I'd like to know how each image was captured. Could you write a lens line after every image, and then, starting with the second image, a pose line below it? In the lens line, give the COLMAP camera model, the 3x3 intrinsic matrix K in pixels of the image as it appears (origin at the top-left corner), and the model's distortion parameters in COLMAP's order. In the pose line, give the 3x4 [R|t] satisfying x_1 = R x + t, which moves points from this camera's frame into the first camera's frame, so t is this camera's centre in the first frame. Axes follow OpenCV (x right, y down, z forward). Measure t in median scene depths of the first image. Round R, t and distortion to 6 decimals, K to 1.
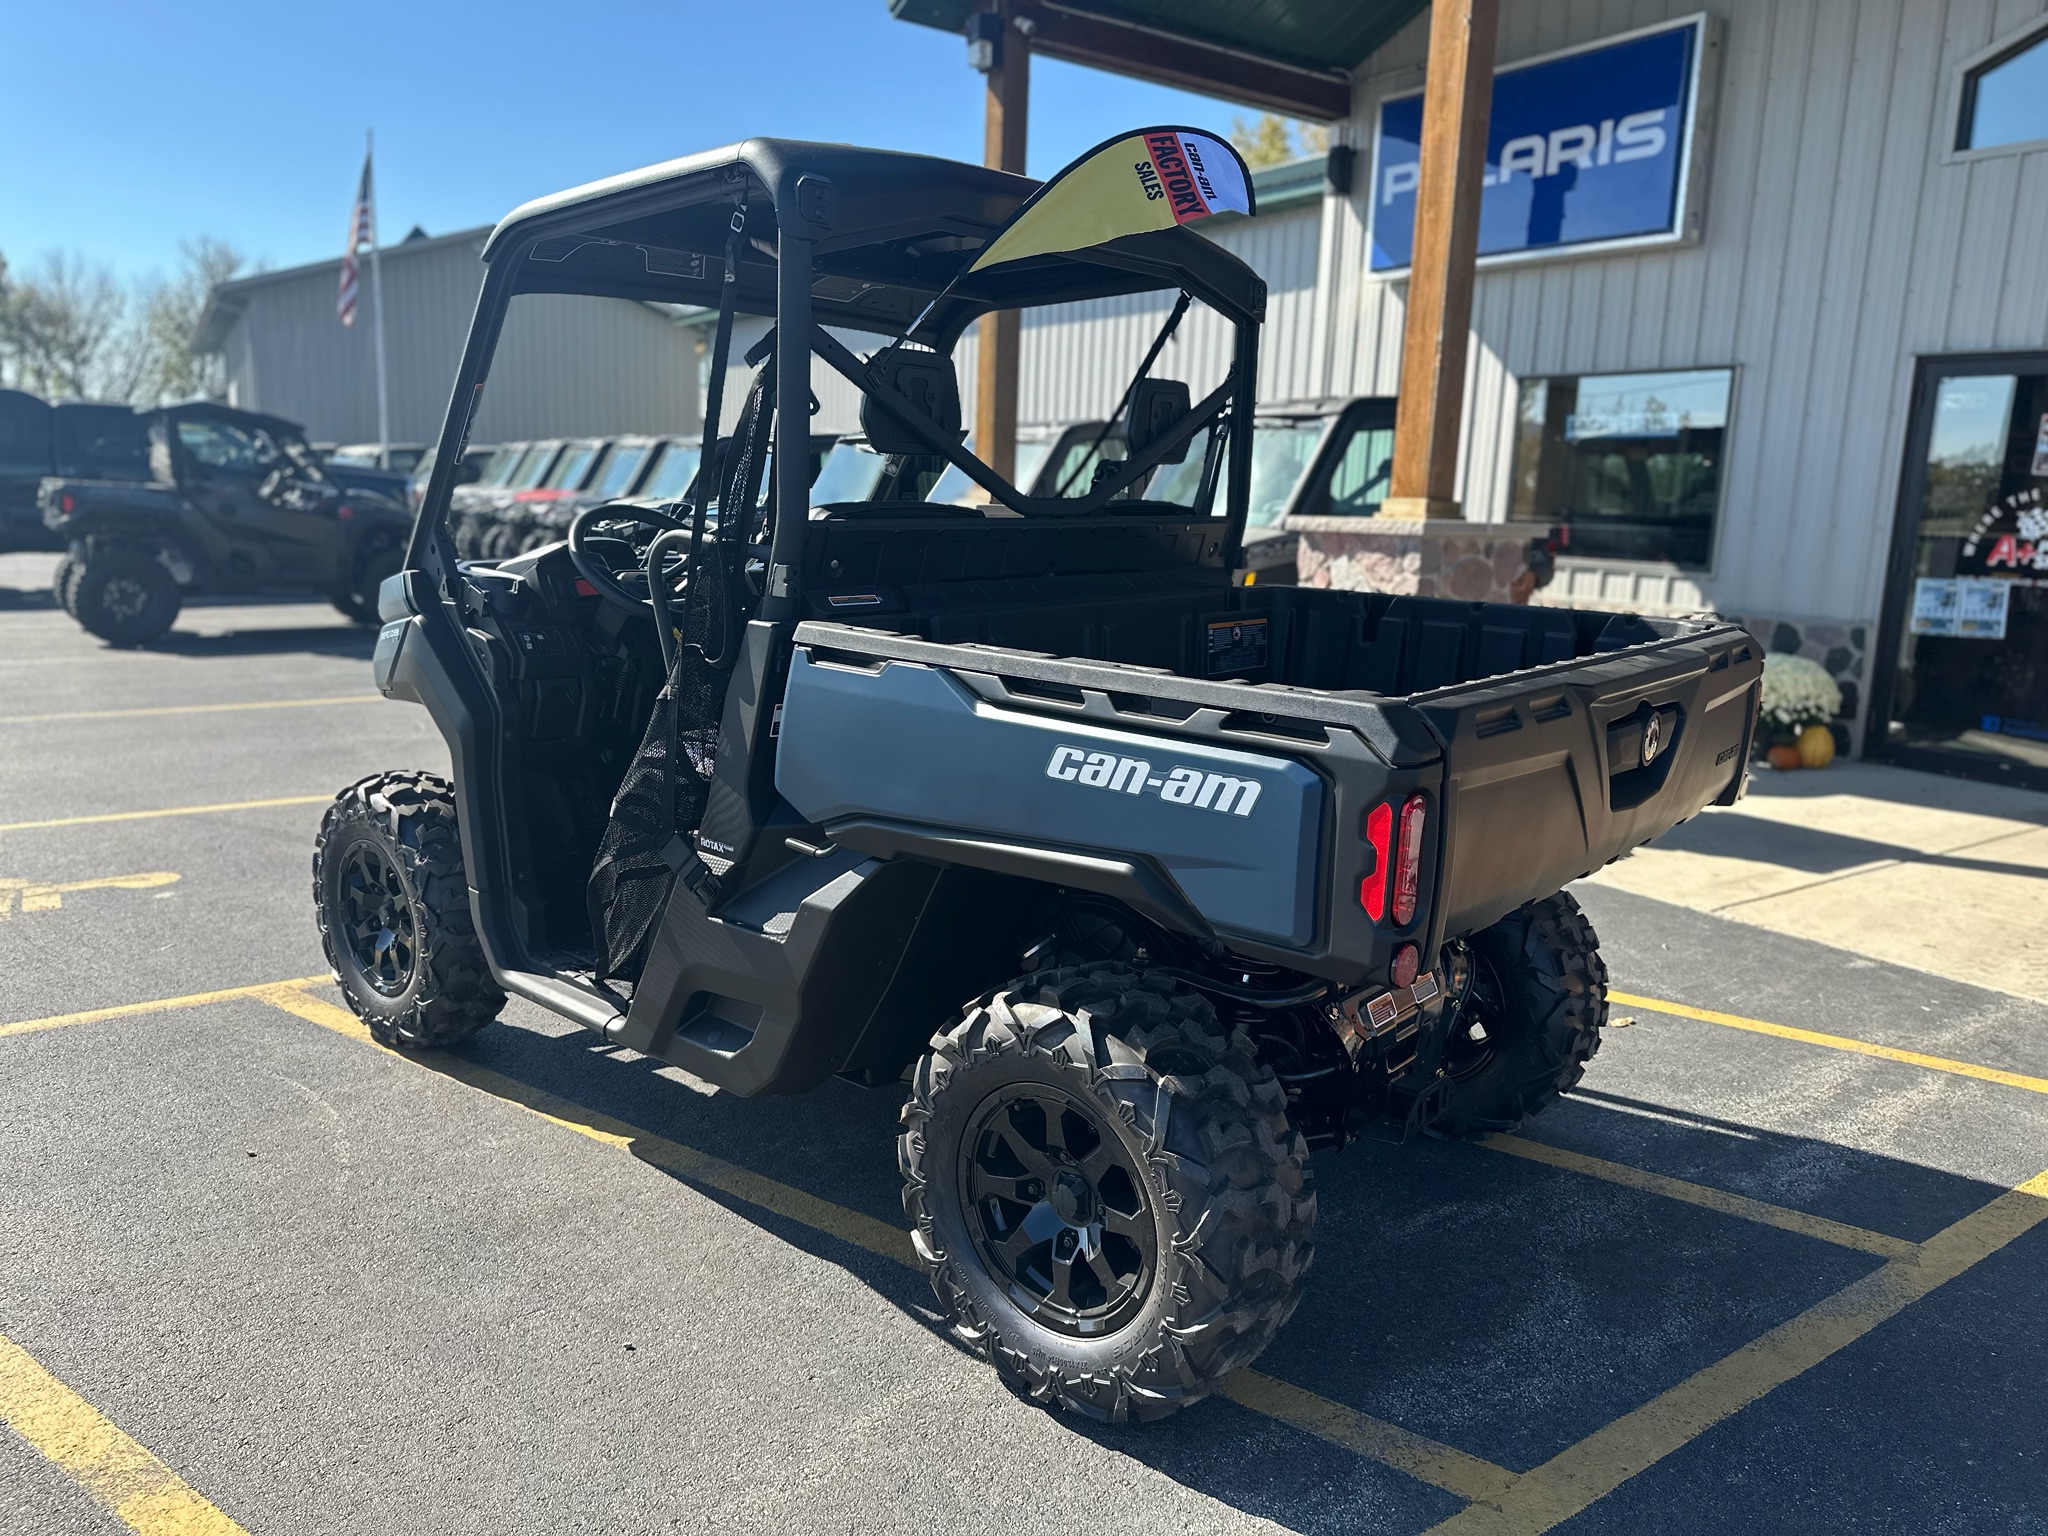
lens RADIAL K [[1429.5, 0, 1023.9], [0, 1429.5, 764.2], [0, 0, 1]] dist [0.041668, -0.050485]
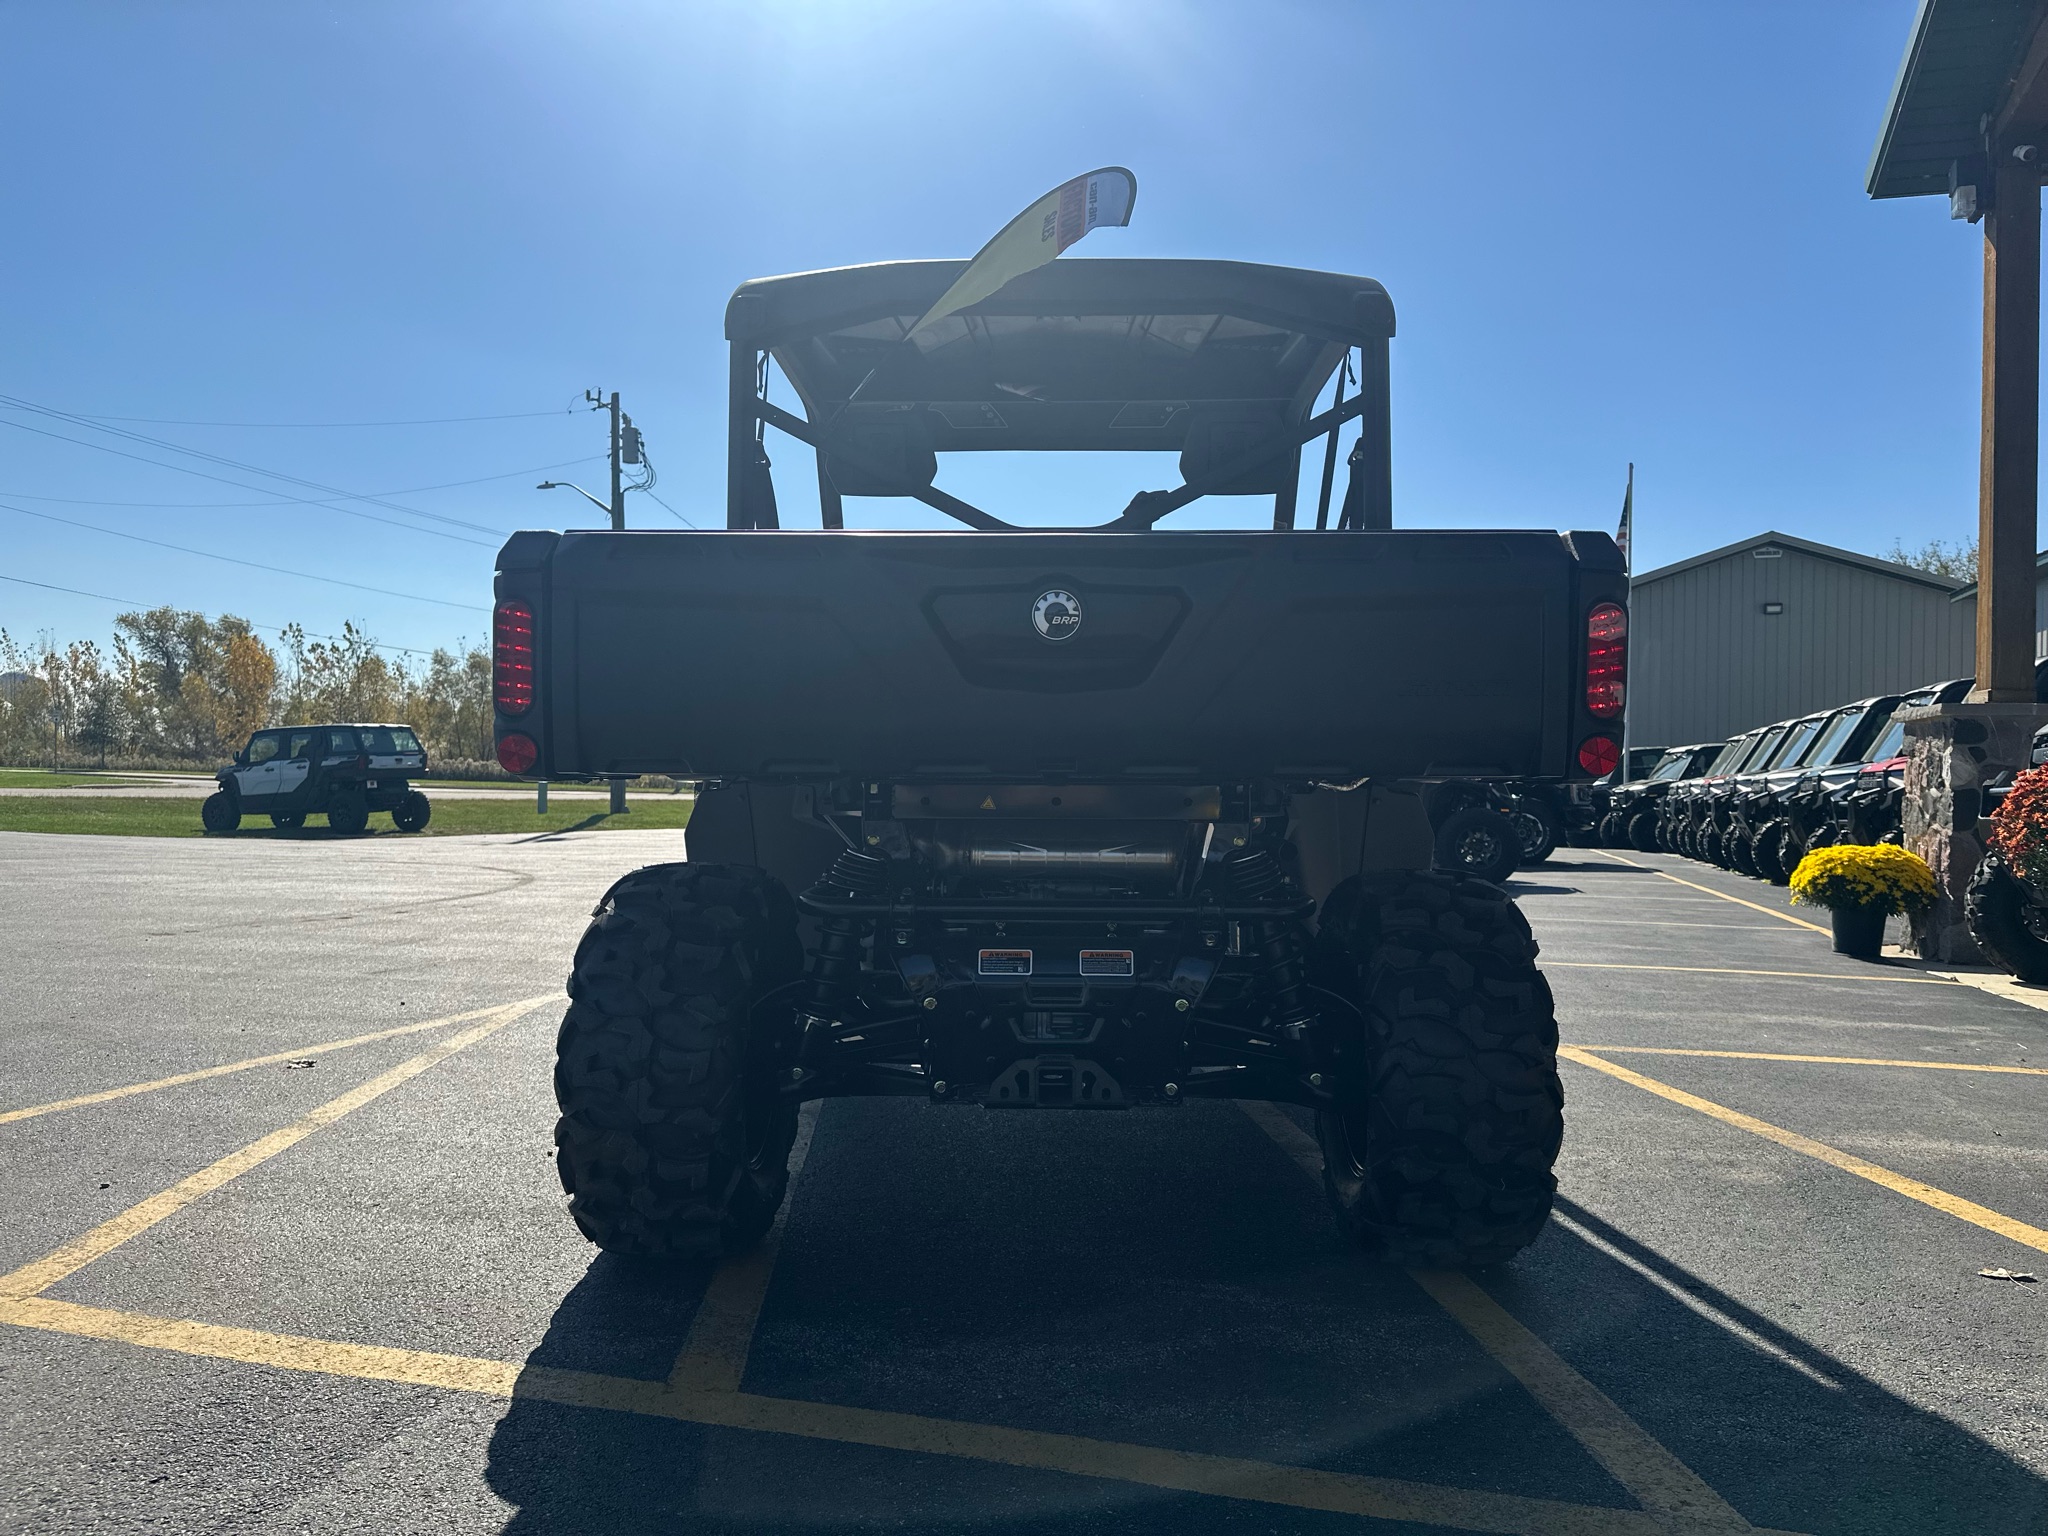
lens RADIAL K [[1429.5, 0, 1042.3], [0, 1429.5, 769.5], [0, 0, 1]] dist [0.041668, -0.050485]
pose [[0.635764, -0.034413, -0.771116, 0.705454], [-0.138176, 0.977795, -0.157559, 0.137658], [0.759415, 0.206720, 0.616892, 0.303558]]
